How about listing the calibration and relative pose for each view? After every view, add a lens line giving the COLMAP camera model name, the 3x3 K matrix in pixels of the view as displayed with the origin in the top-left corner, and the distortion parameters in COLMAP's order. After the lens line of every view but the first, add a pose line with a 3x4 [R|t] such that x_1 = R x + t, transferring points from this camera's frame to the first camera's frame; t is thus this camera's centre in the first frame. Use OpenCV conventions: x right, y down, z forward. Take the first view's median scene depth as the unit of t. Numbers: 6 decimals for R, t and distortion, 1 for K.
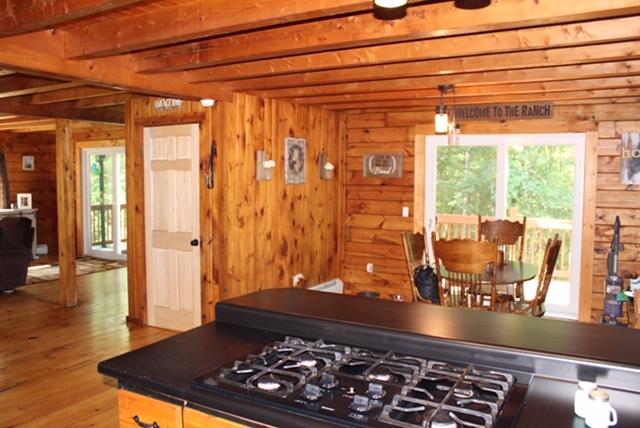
lens RADIAL K [[529.1, 0, 320.4], [0, 529.1, 210.3], [0, 0, 1]] dist [-0.133323, 0.078366]
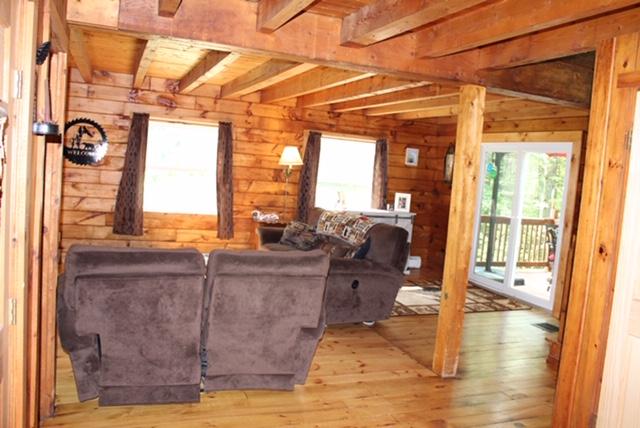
lens RADIAL K [[529.1, 0, 322.6], [0, 529.1, 211.9], [0, 0, 1]] dist [-0.133323, 0.078366]
pose [[0.776197, 0.109098, -0.620980, -0.148002], [-0.114986, 0.992892, 0.030710, -0.014031], [0.619917, 0.047568, 0.783224, 0.250607]]
